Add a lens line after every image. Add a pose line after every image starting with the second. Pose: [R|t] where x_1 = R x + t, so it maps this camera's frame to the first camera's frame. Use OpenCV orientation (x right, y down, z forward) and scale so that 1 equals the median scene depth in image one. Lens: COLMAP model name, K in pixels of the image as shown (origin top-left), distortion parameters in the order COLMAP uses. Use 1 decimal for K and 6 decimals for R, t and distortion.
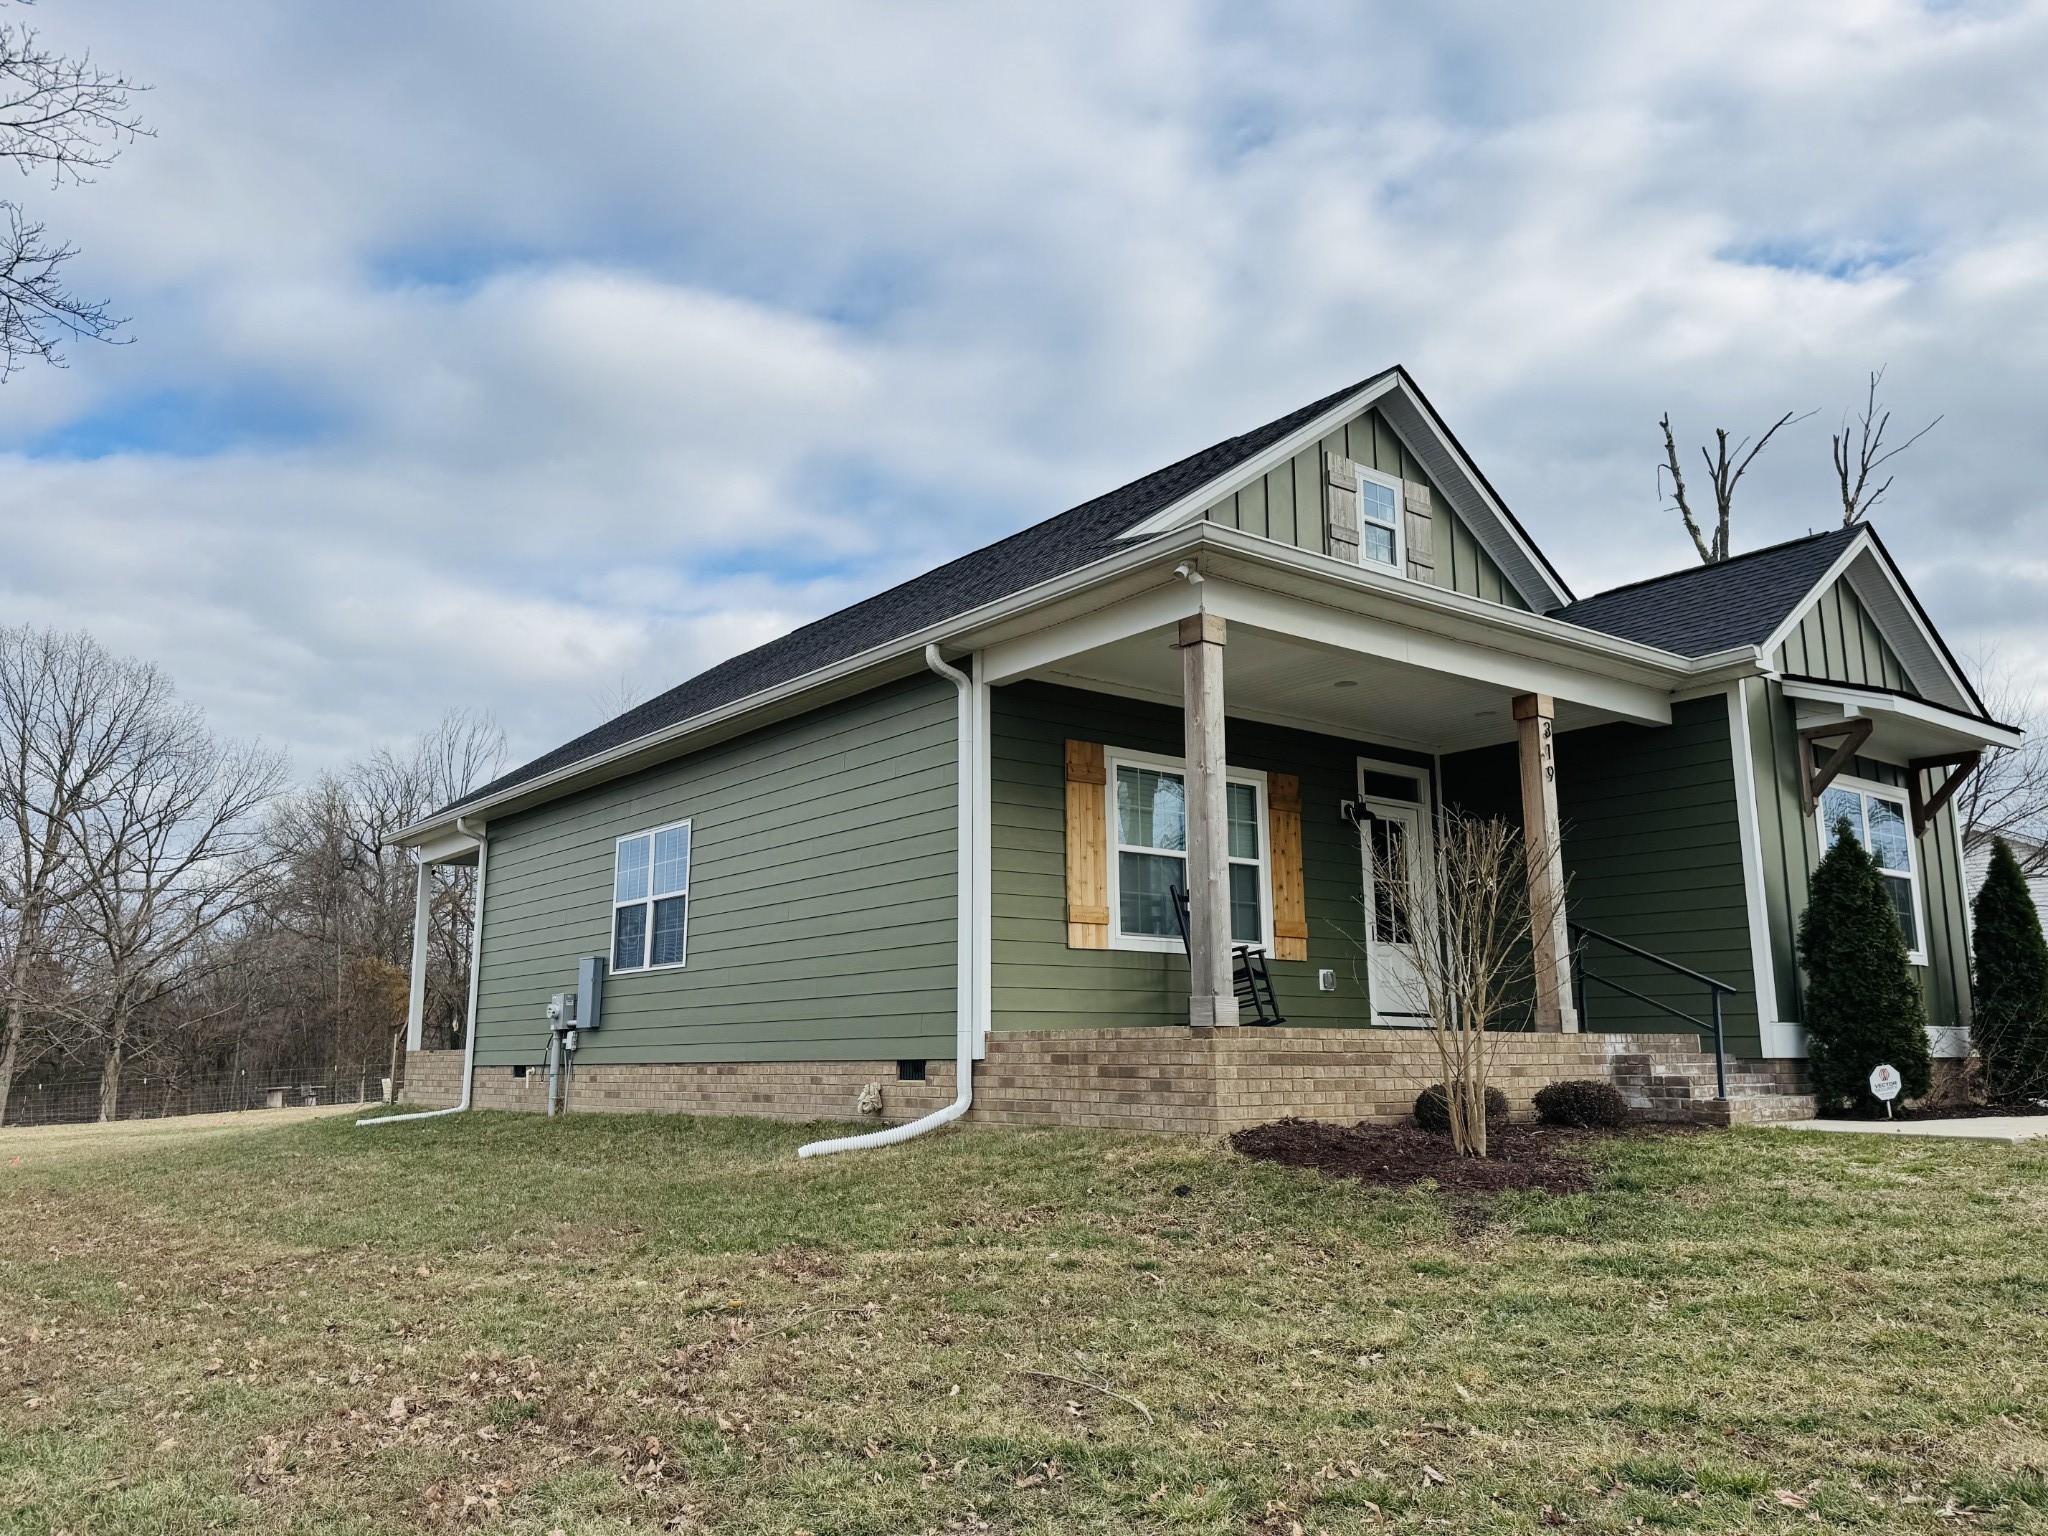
lens RADIAL K [[1547.3, 0, 1020.7], [0, 1547.3, 751.7], [0, 0, 1]] dist [0.063747, -0.067408]
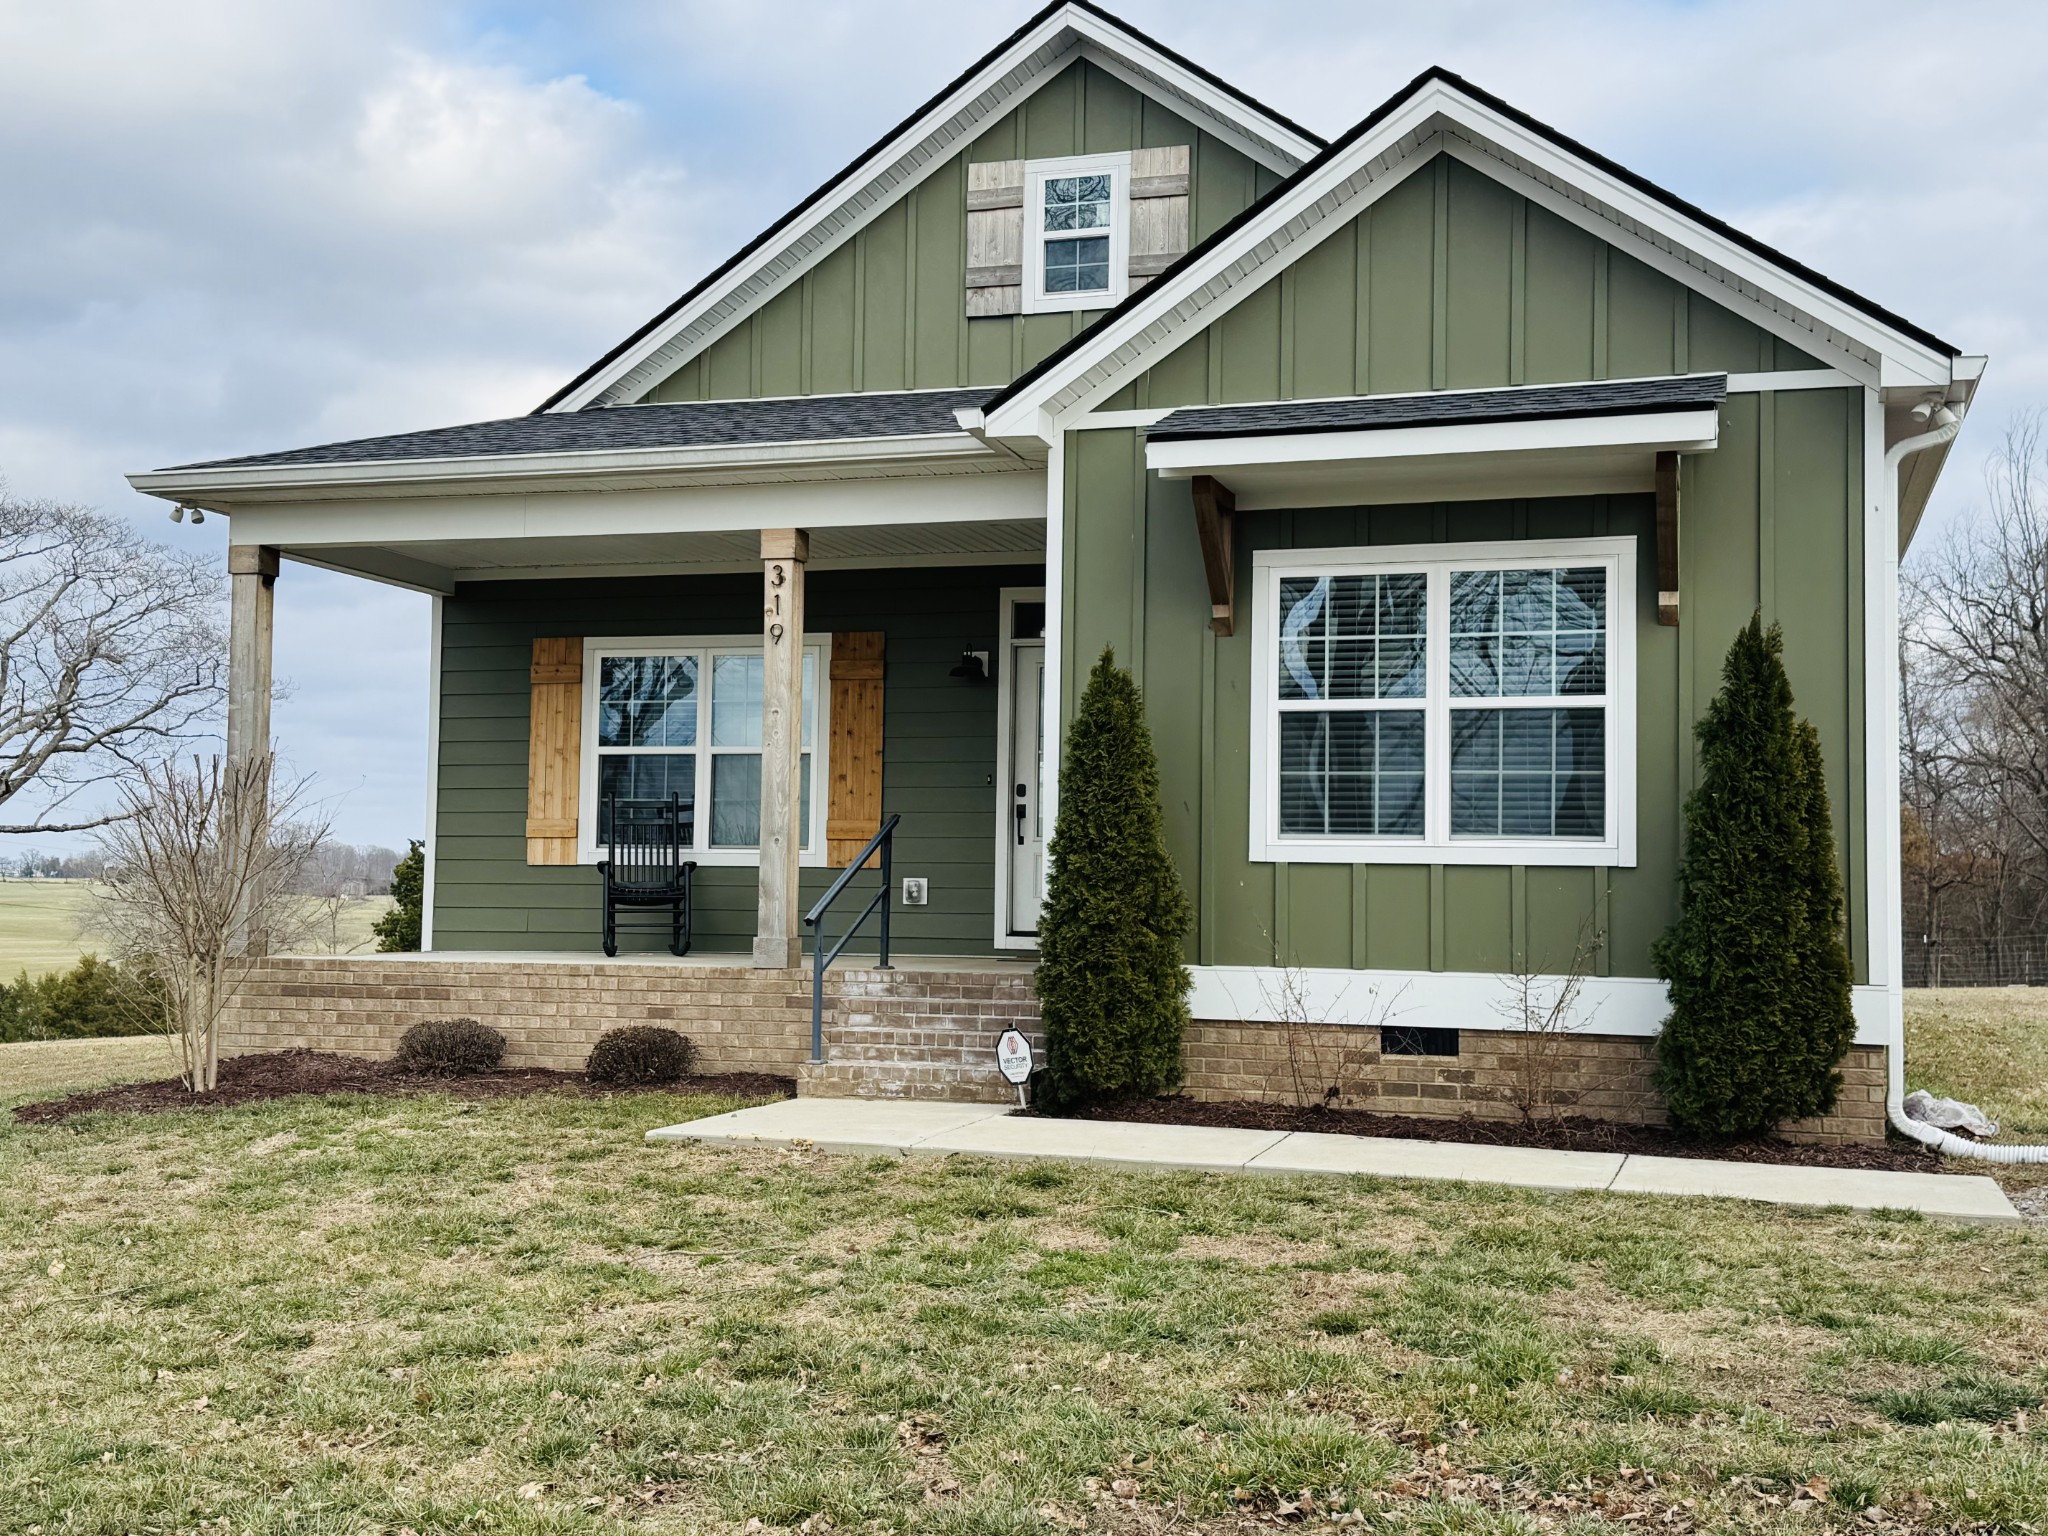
lens RADIAL K [[2311.3, 0, 1009.8], [0, 2311.3, 777.0], [0, 0, 1]] dist [0.124676, 0.000000]
pose [[0.552160, -0.032714, -0.833096, 1.247473], [0.144519, 0.987859, 0.056994, 0.032740], [0.821117, -0.151868, 0.550184, 0.426725]]
